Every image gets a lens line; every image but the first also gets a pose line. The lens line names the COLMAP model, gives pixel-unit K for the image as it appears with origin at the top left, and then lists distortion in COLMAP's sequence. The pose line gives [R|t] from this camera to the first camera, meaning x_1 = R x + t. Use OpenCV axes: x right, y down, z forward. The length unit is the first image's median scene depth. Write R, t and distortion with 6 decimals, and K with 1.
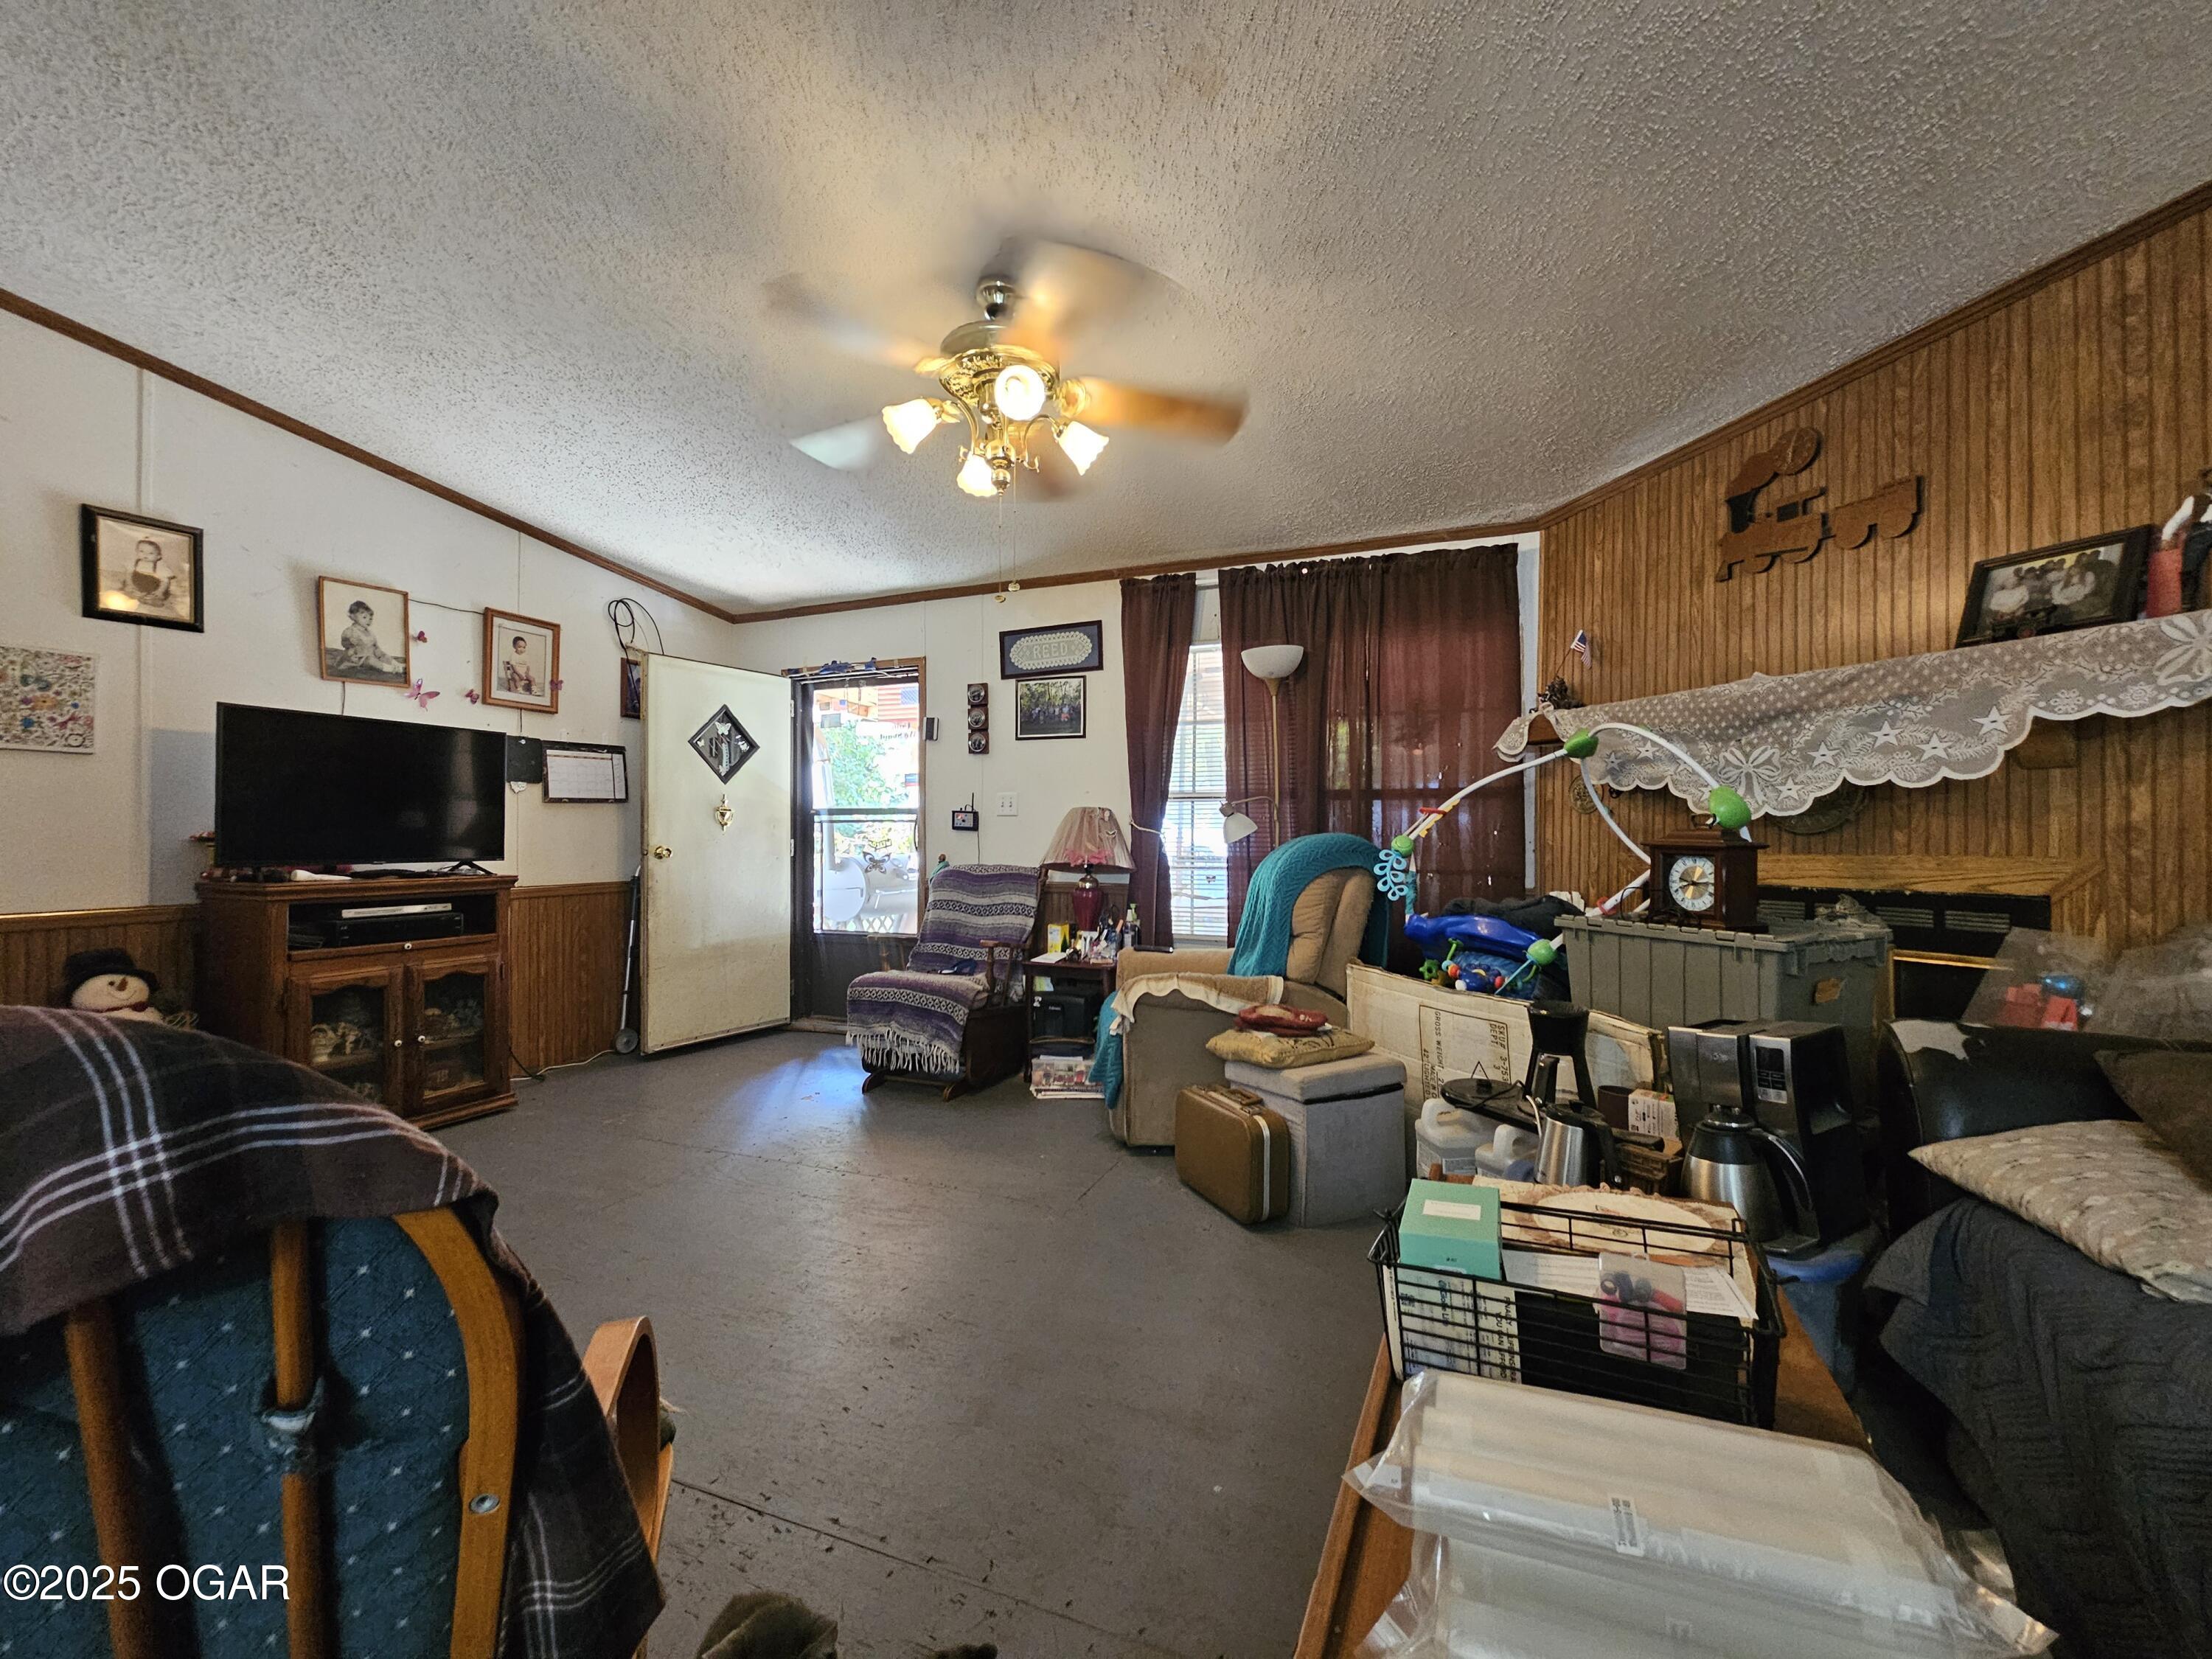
lens RADIAL K [[903.0, 0, 1106.0], [0, 903.0, 829.5], [0, 0, 1]] dist [-0.002685, 0.000090]
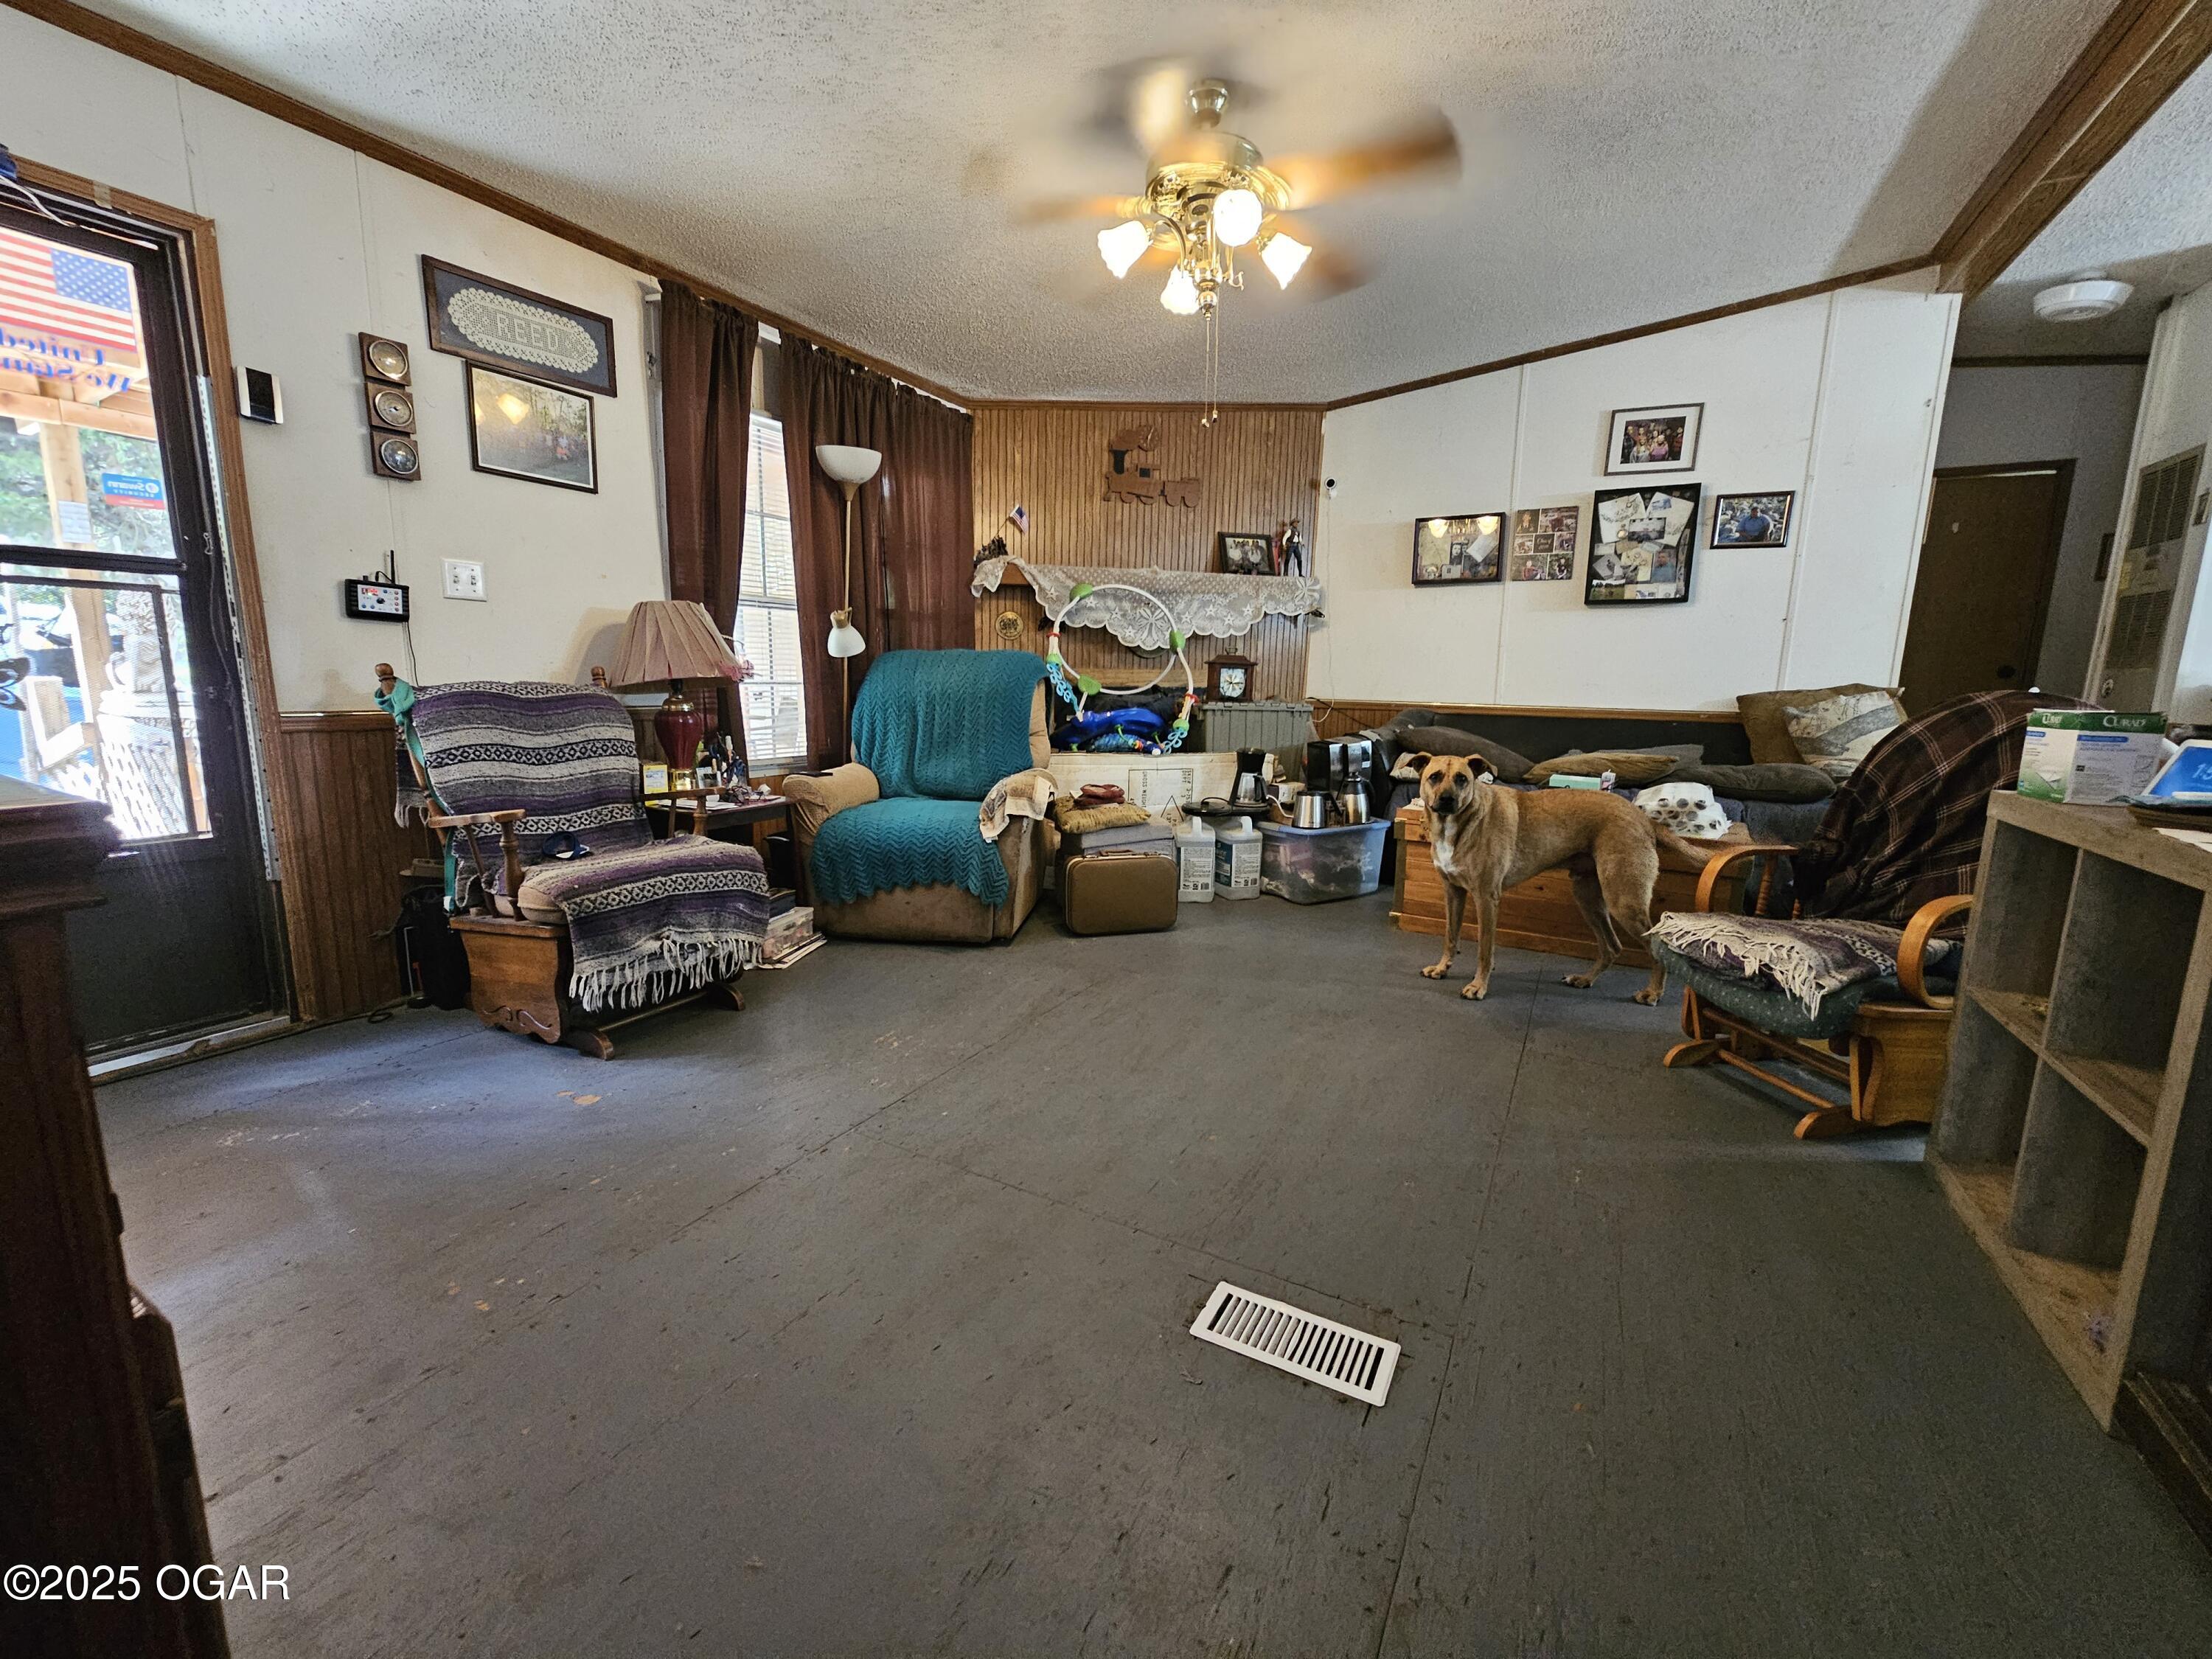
lens RADIAL K [[903.0, 0, 1106.0], [0, 903.0, 829.5], [0, 0, 1]] dist [-0.002685, 0.000090]
pose [[0.121198, -0.164885, 0.978838, -0.725963], [-0.023459, 0.985356, 0.168888, 0.026142], [-0.992351, -0.043431, 0.115555, 0.554983]]
